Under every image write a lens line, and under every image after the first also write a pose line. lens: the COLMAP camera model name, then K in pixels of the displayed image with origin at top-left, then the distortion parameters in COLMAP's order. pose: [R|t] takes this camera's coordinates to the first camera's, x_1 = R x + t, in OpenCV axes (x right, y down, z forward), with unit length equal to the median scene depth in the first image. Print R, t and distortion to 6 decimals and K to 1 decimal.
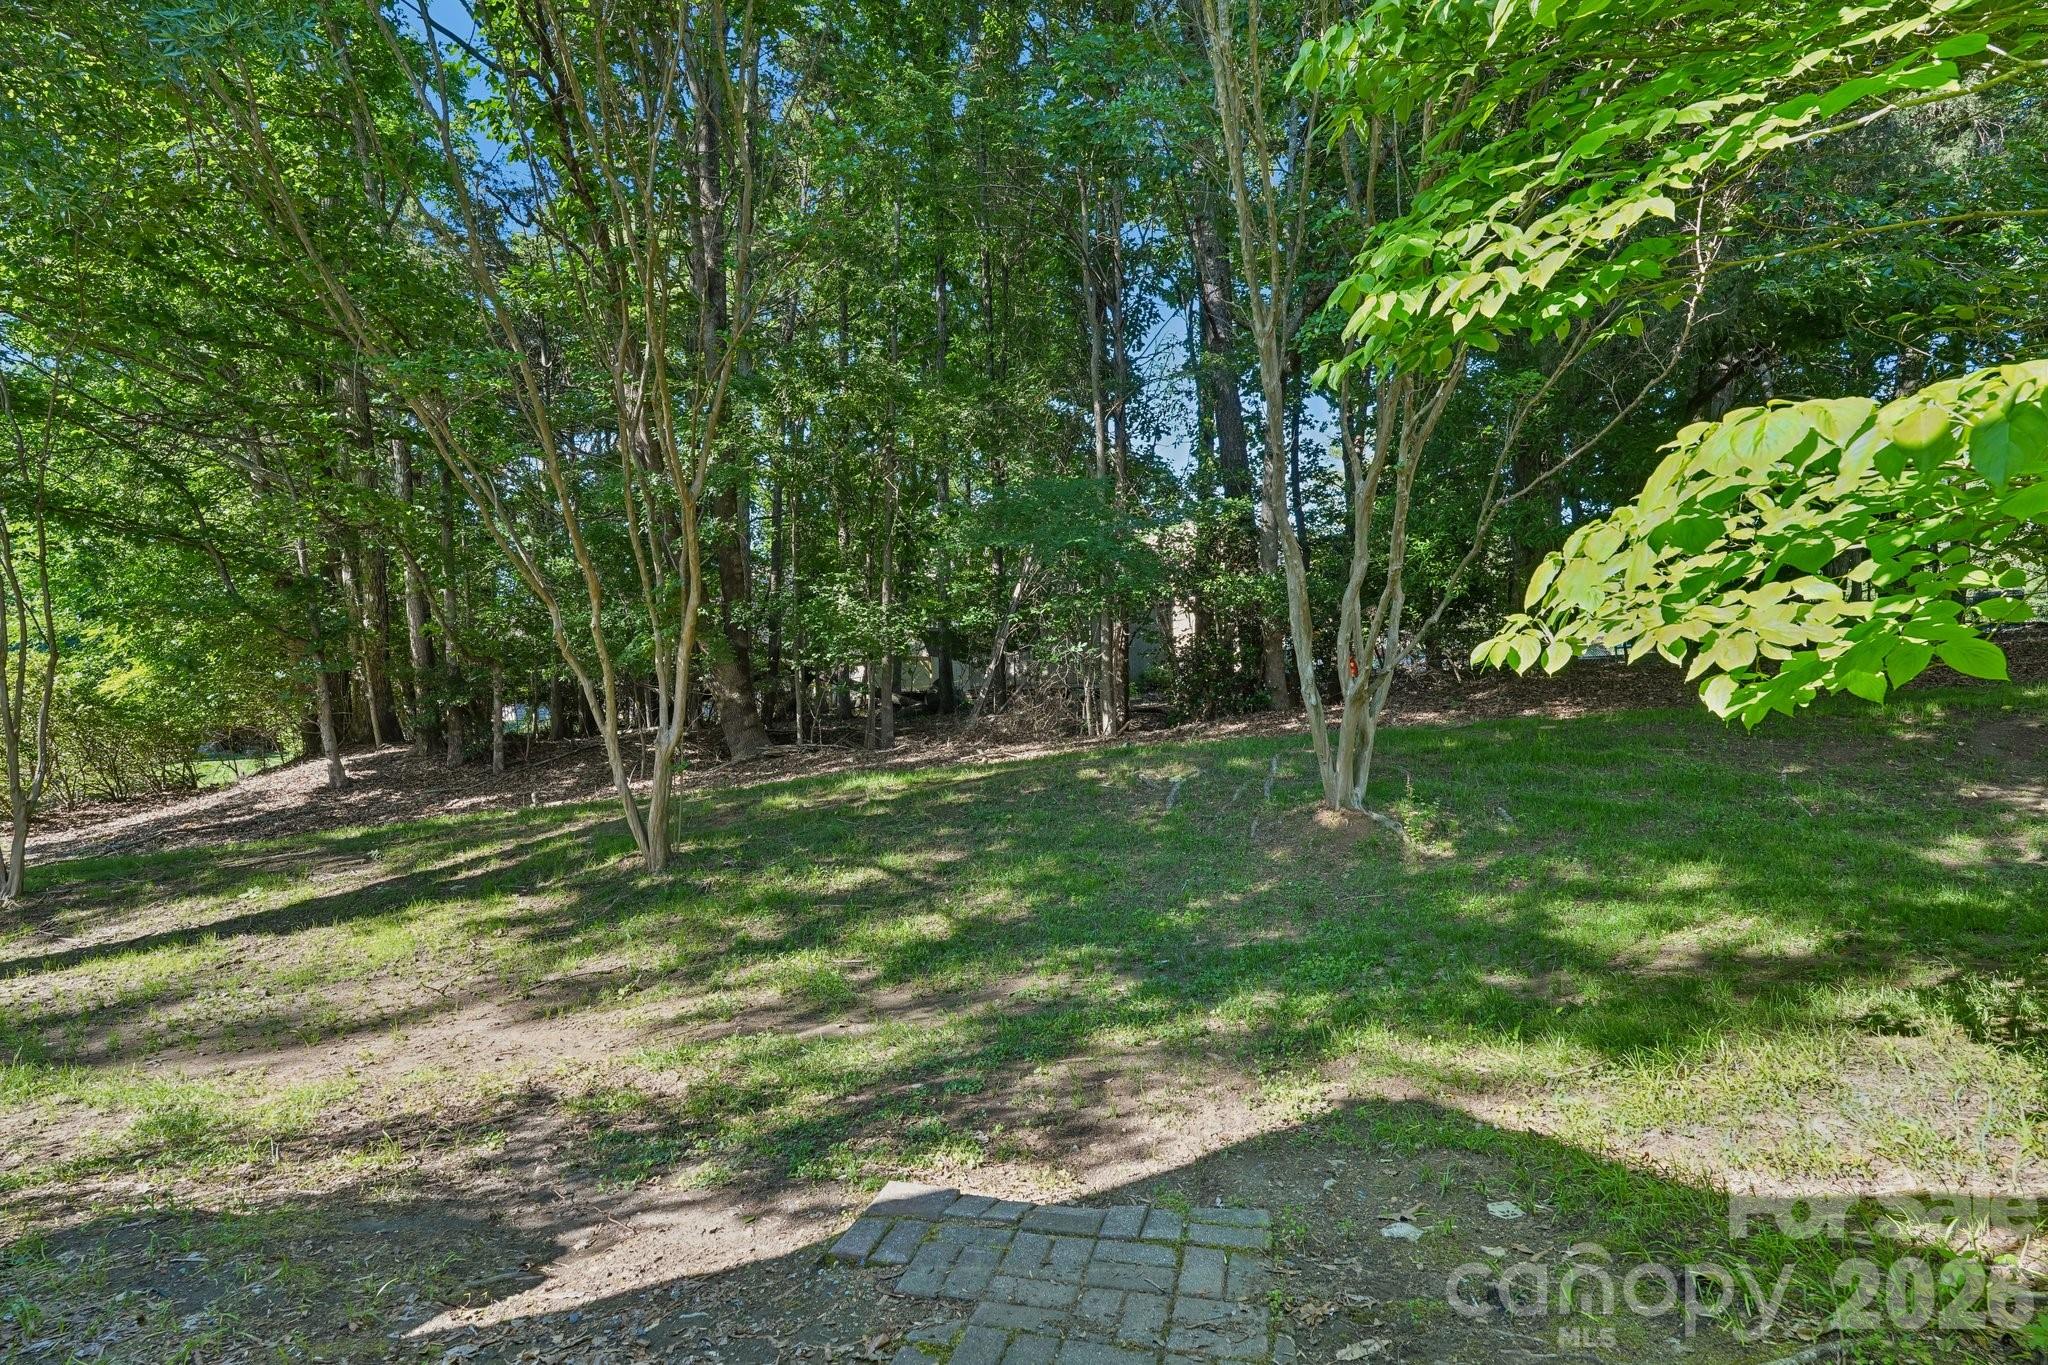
lens RADIAL K [[1117.4, 0, 1028.9], [0, 1117.4, 680.5], [0, 0, 1]] dist [-0.003024, 0.000852]
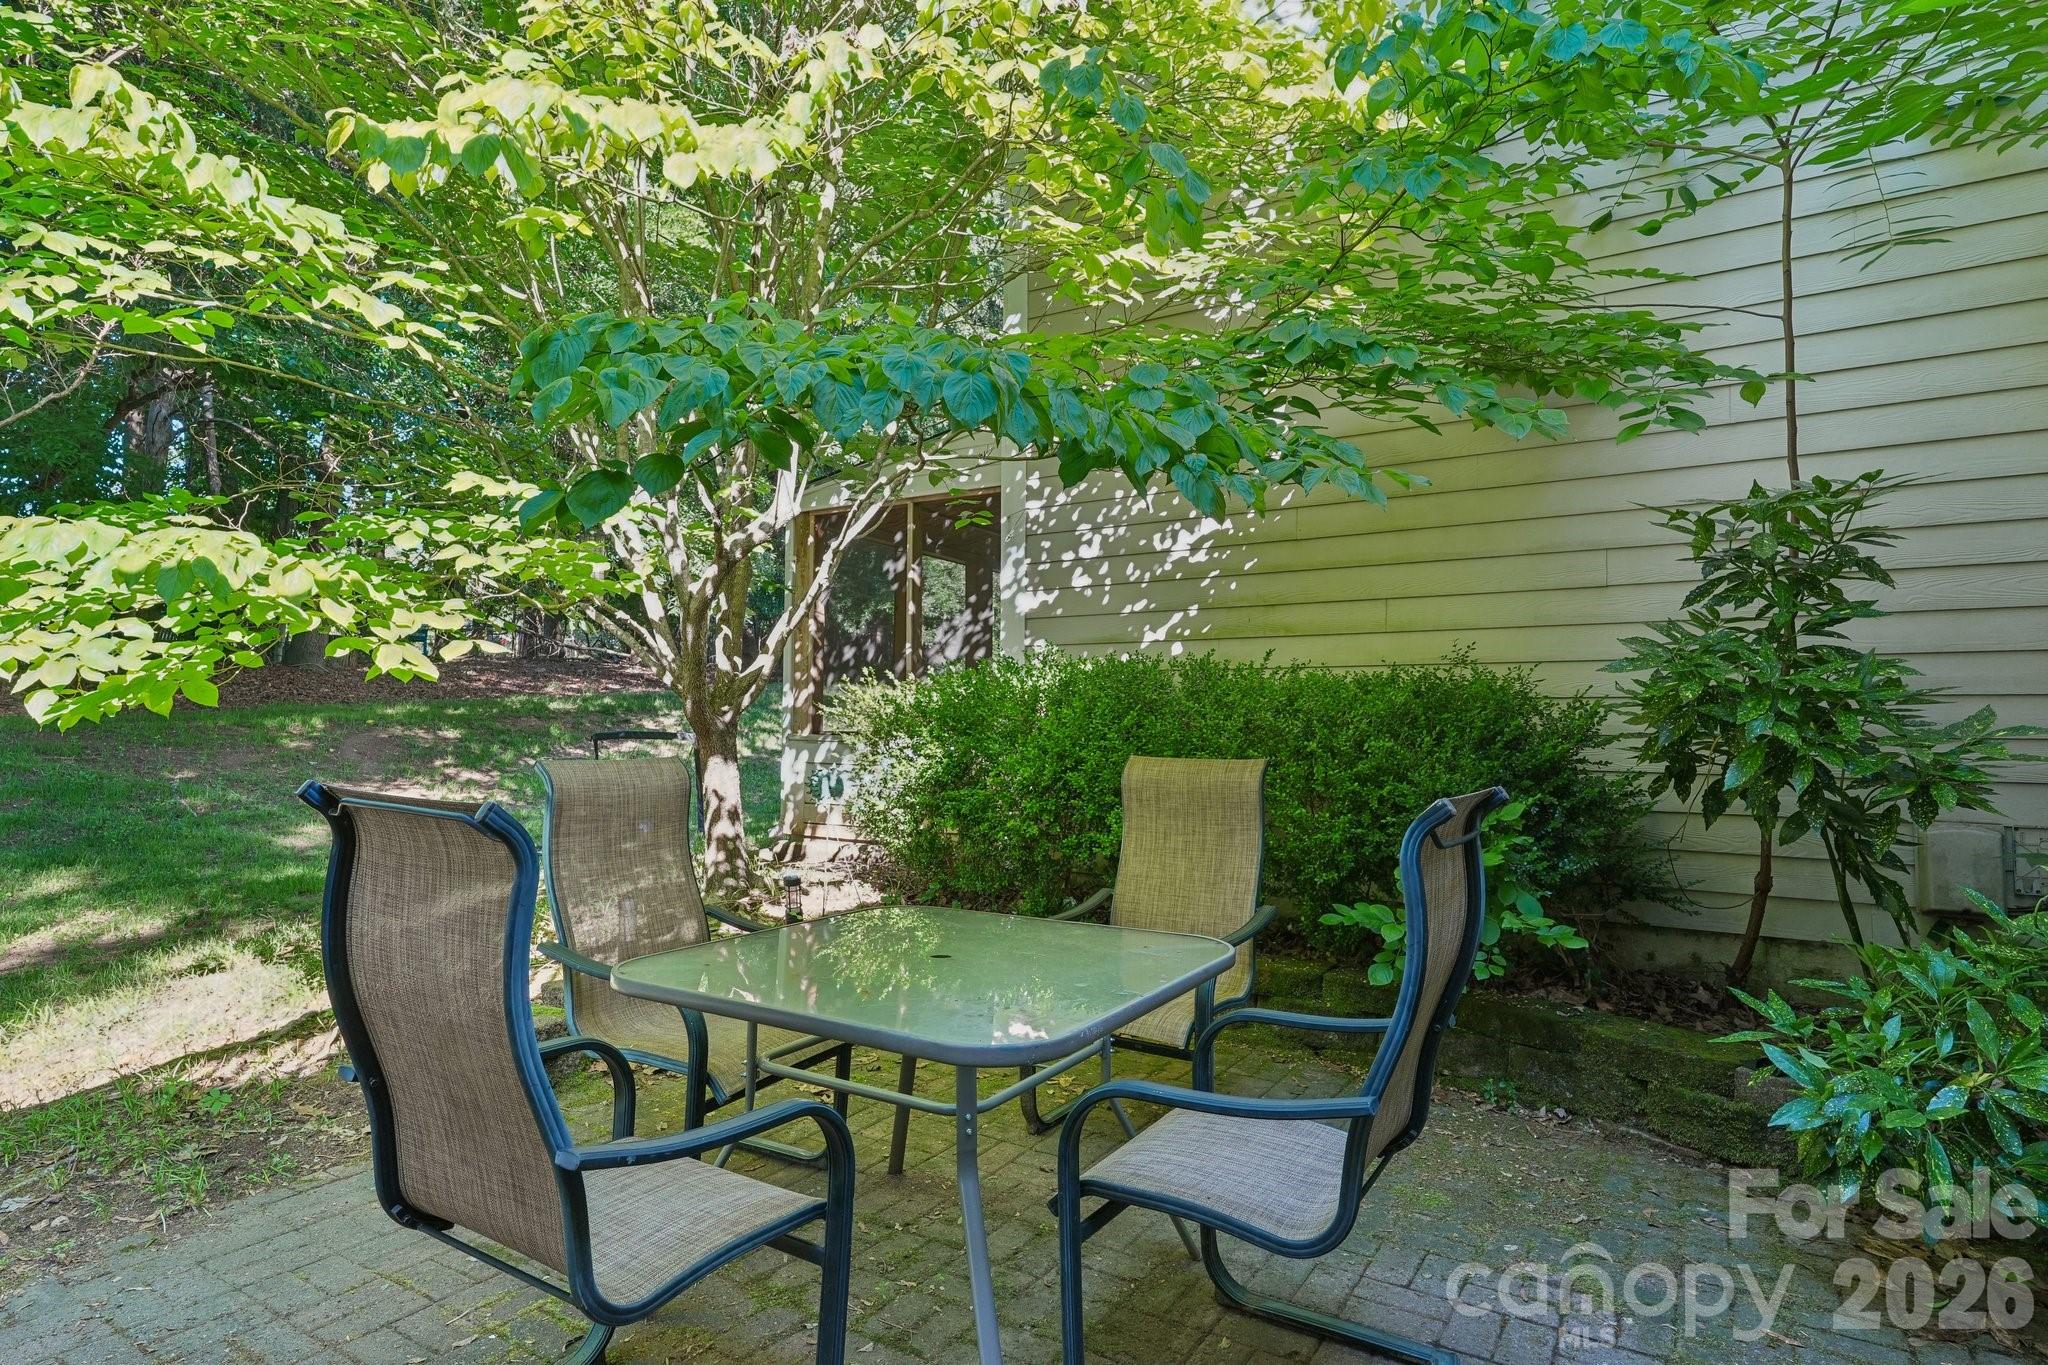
lens RADIAL K [[1117.4, 0, 1031.6], [0, 1117.4, 684.3], [0, 0, 1]] dist [-0.003024, 0.000852]
pose [[0.339813, 0.054519, 0.938911, -0.181898], [-0.049461, 0.997973, -0.040048, -0.014939], [-0.939191, -0.032831, 0.341821, -0.464958]]
